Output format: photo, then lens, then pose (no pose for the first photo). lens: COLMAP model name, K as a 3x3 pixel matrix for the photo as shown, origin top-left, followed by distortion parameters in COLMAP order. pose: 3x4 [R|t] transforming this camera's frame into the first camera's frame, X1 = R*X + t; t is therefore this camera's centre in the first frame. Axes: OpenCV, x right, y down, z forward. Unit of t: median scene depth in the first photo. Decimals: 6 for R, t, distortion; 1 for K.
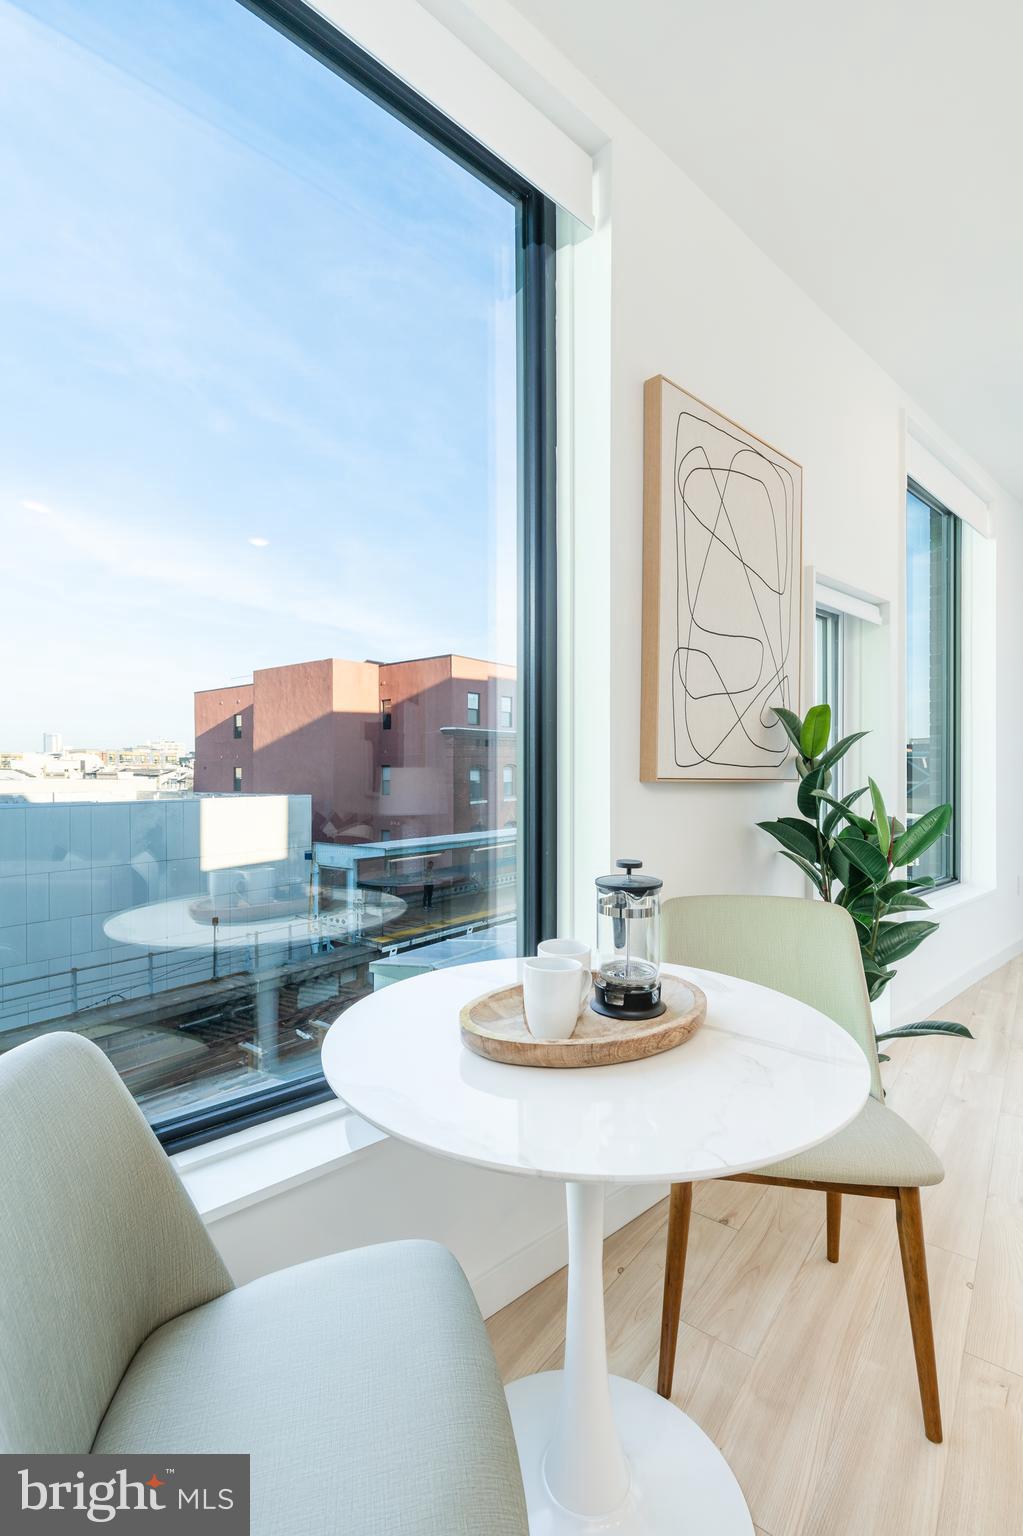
lens RADIAL K [[693.2, 0, 498.9], [0, 693.2, 776.7], [0, 0, 1]] dist [0.007572, -0.002028]
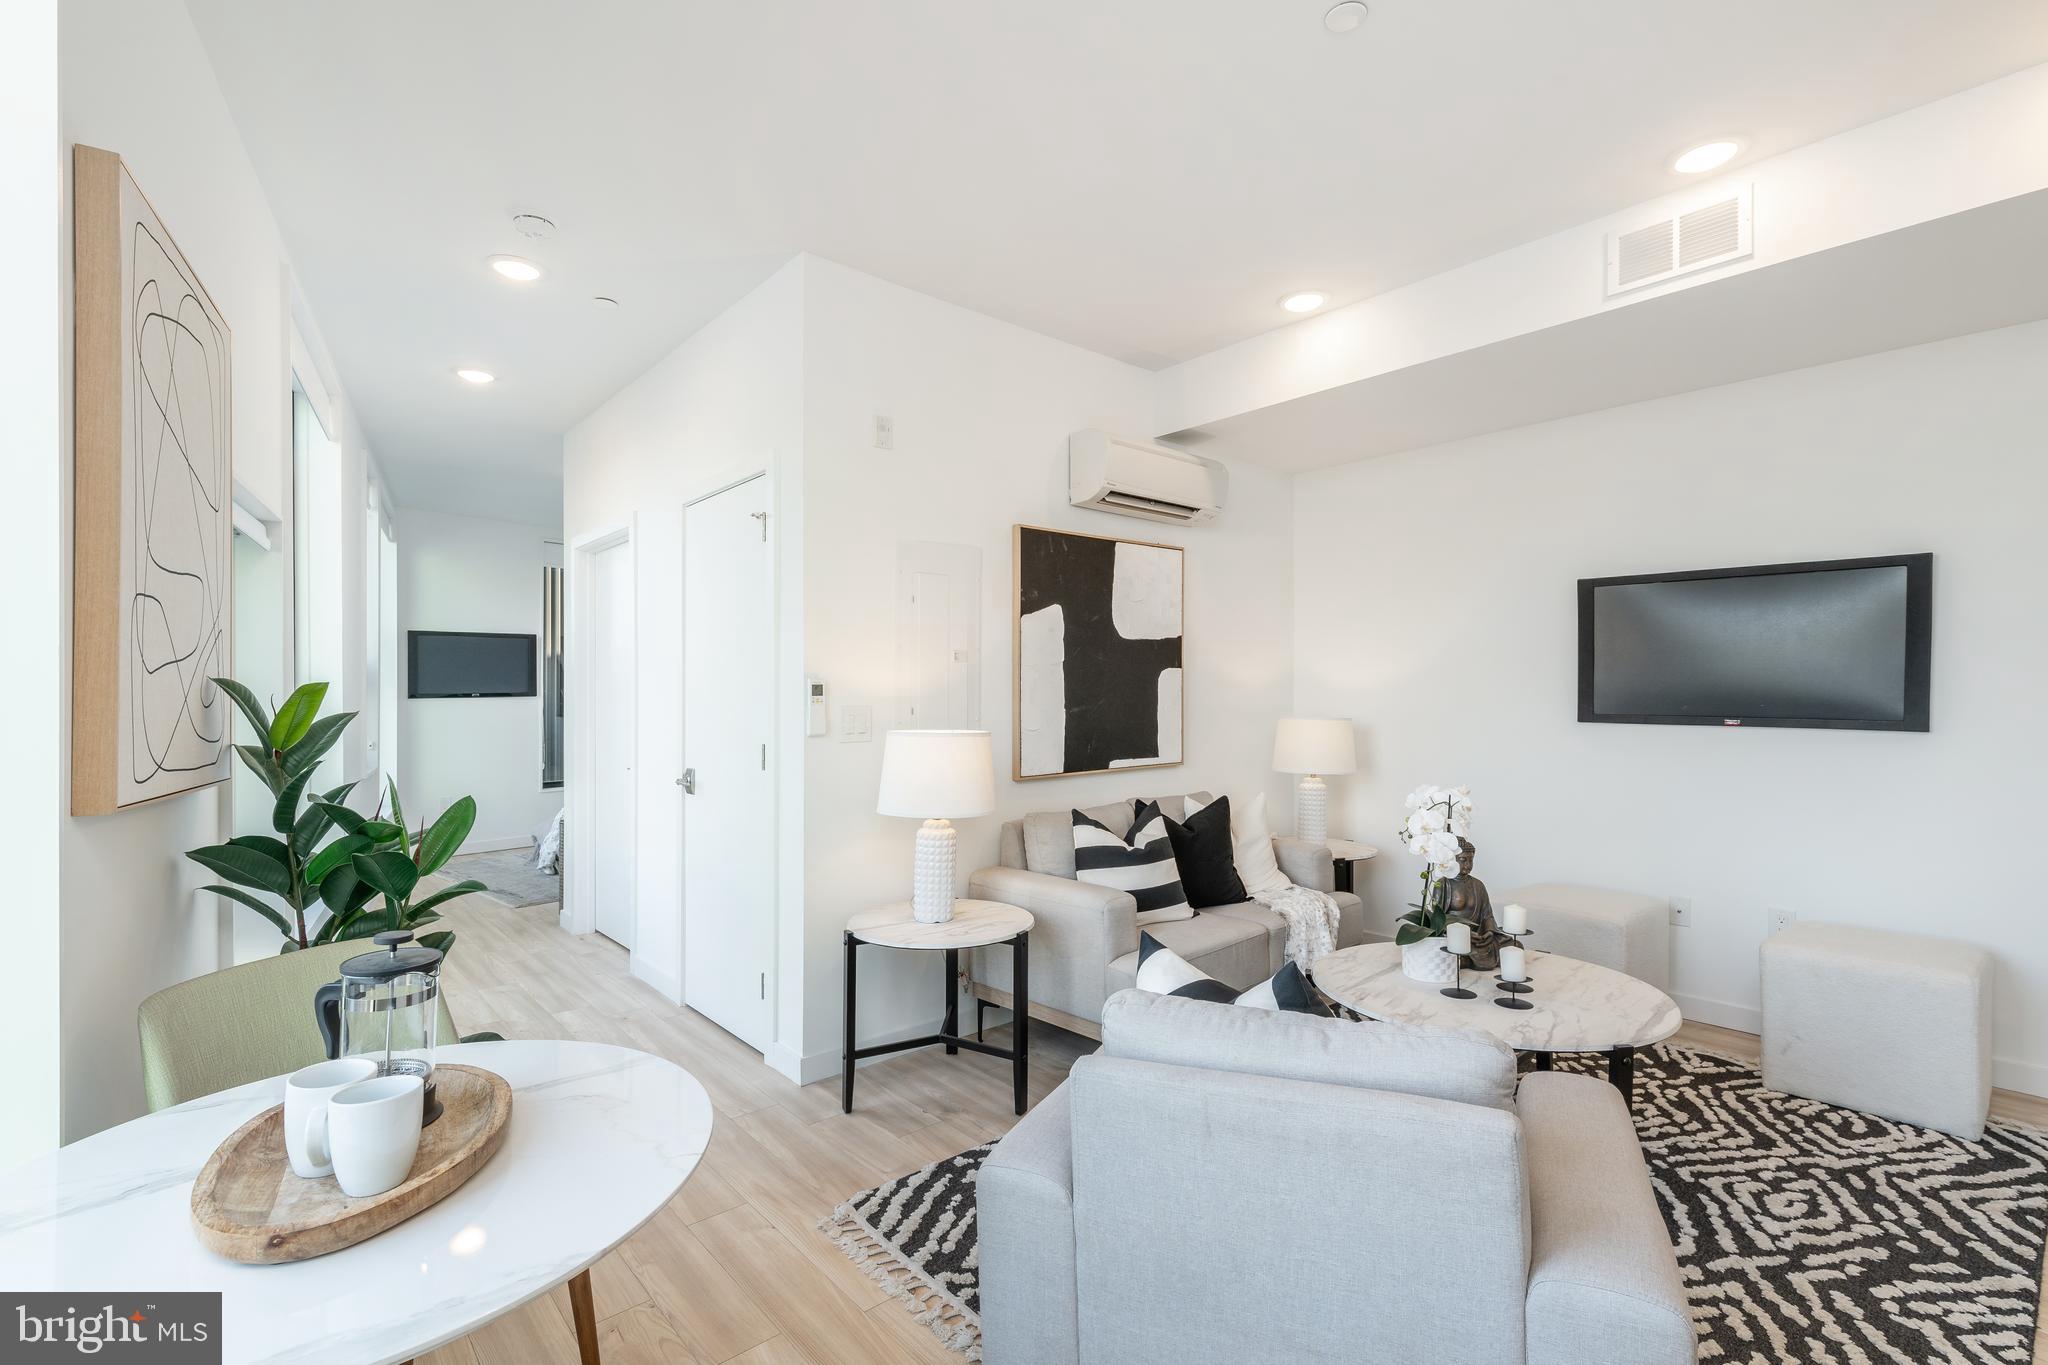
lens RADIAL K [[924.3, 0, 1041.8], [0, 924.3, 681.9], [0, 0, 1]] dist [0.007572, -0.002028]
pose [[0.171827, 0.009723, 0.985079, -0.364620], [0.017733, 0.999759, -0.012961, -0.069111], [-0.984968, 0.019695, 0.171613, 0.042491]]
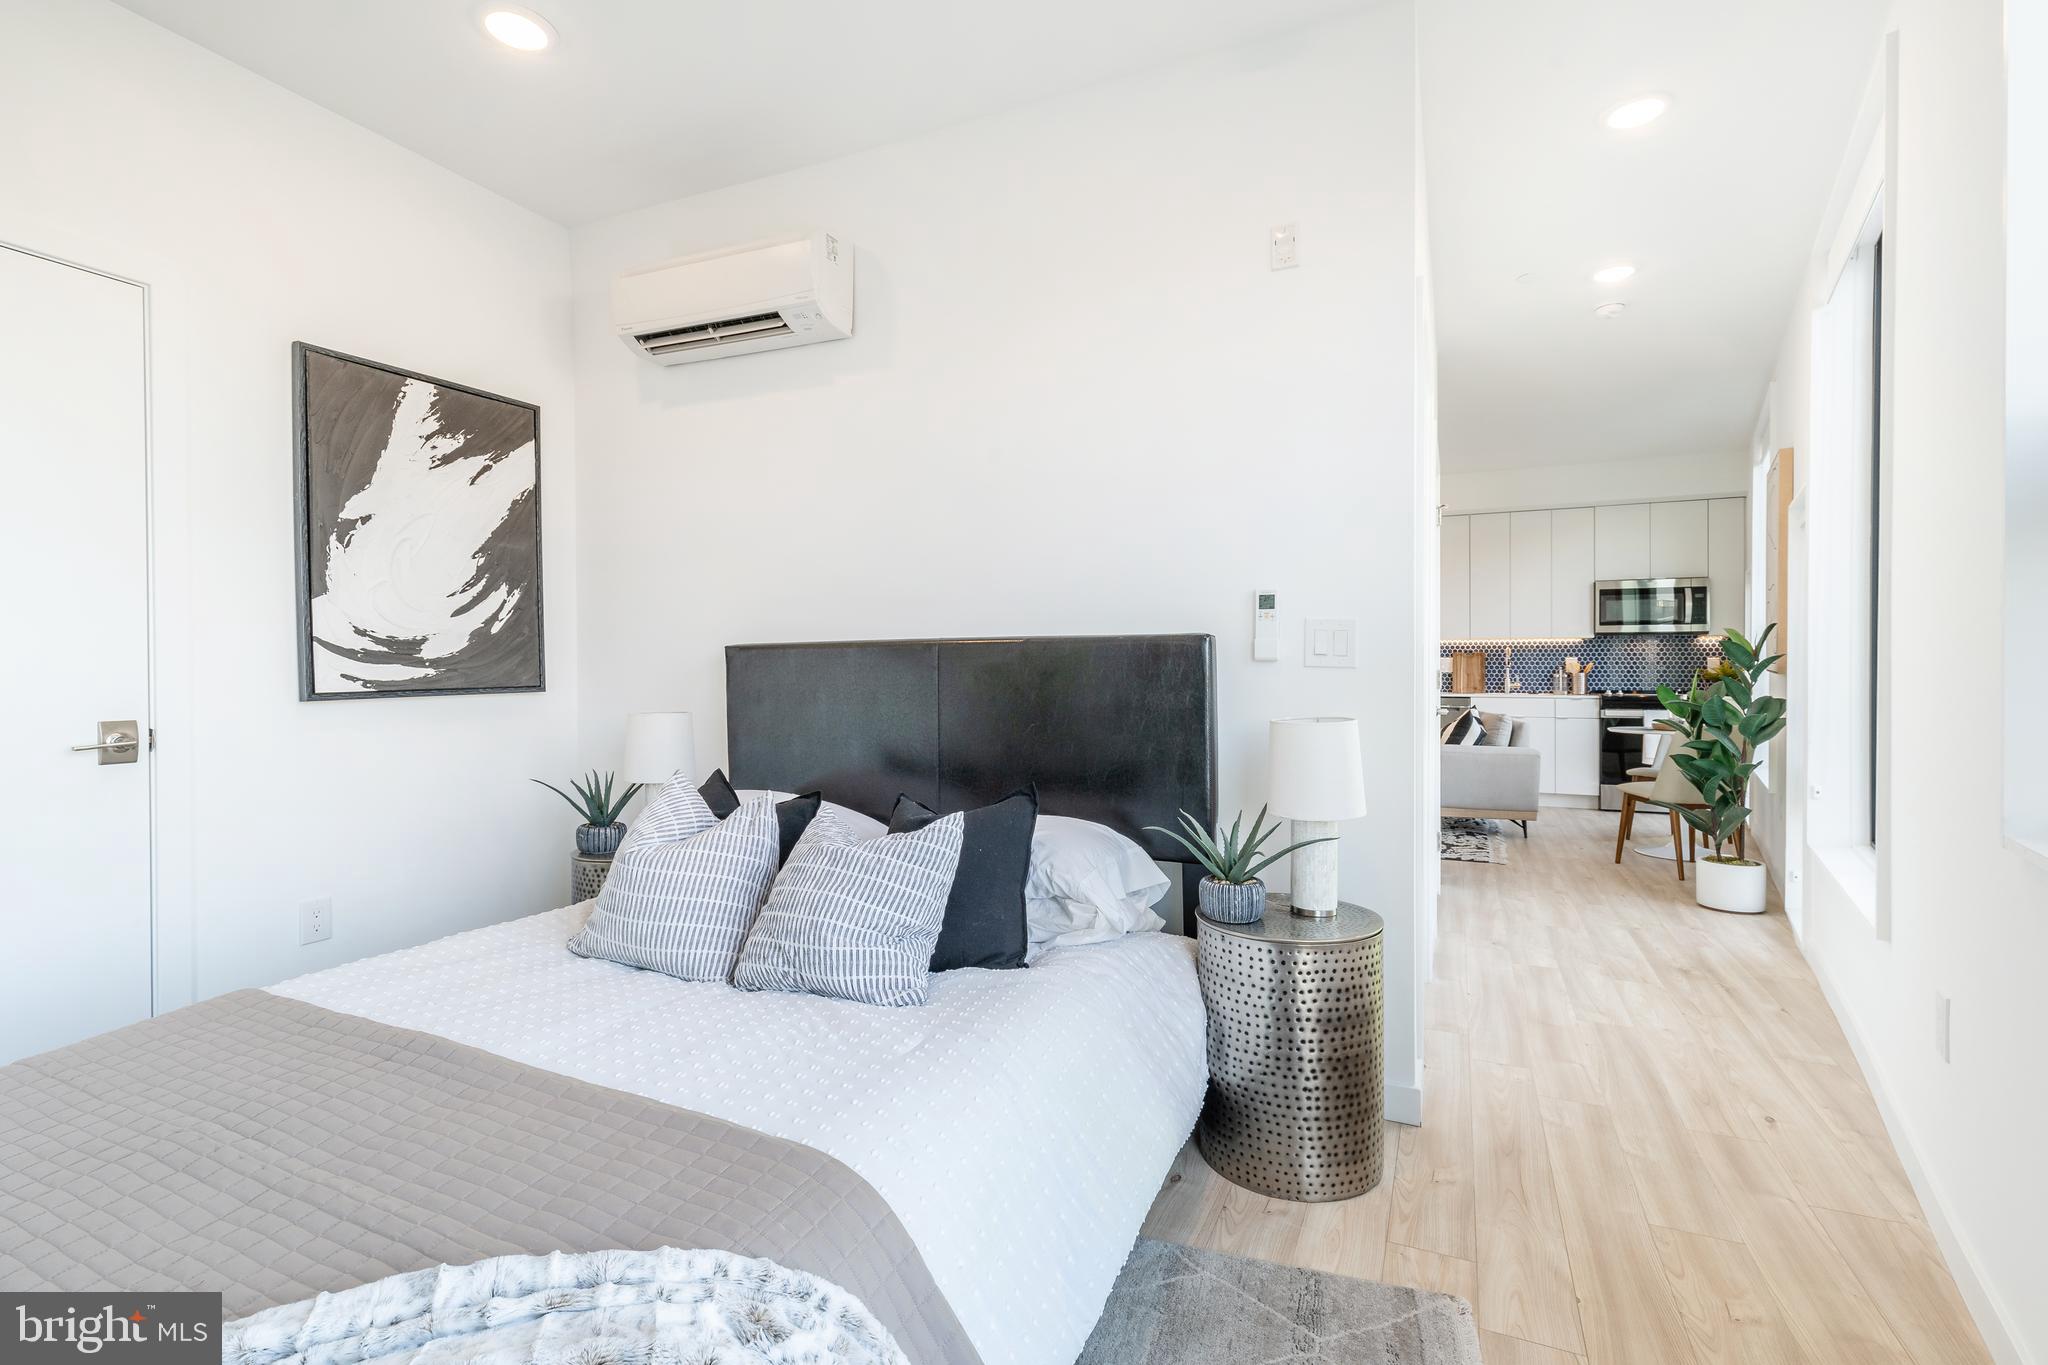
lens RADIAL K [[924.3, 0, 1030.8], [0, 924.3, 685.1], [0, 0, 1]] dist [0.007572, -0.002028]
pose [[-0.971569, 0.005119, -0.236701, 2.501080], [-0.001219, 0.999645, 0.026624, -0.015550], [0.236753, 0.026155, -0.971218, 2.625759]]
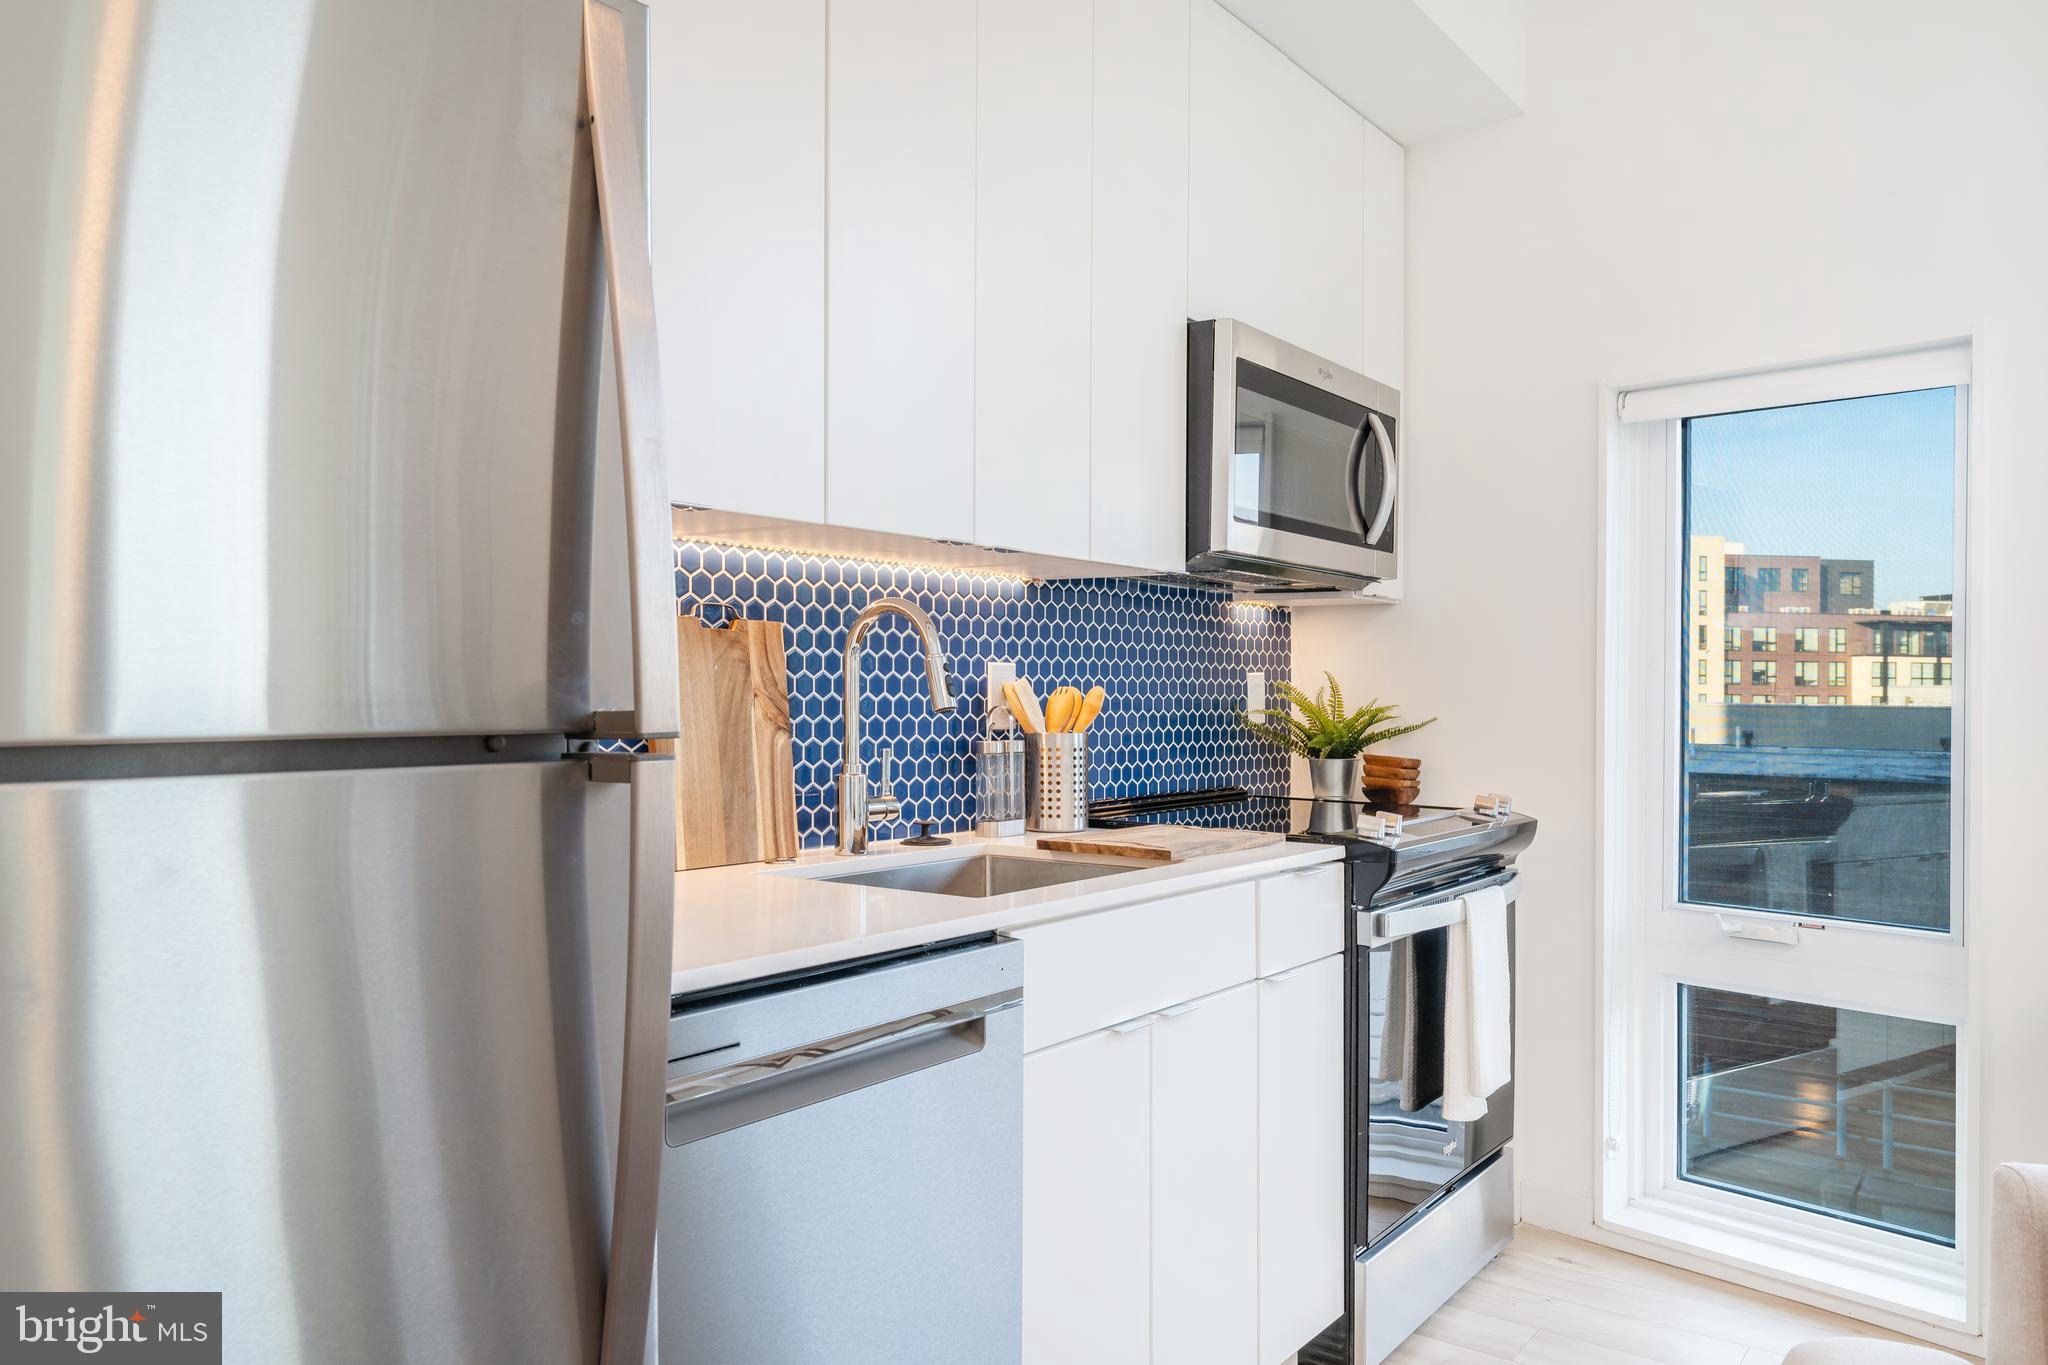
lens RADIAL K [[1456.3, 0, 1013.7], [0, 1456.3, 680.2], [0, 0, 1]] dist [-0.007056, -0.000787]
pose [[0.020003, -0.002454, -0.999797, 0.770211], [-0.025336, 0.999675, -0.002961, -0.008296], [0.999479, 0.025390, 0.019935, -0.527355]]
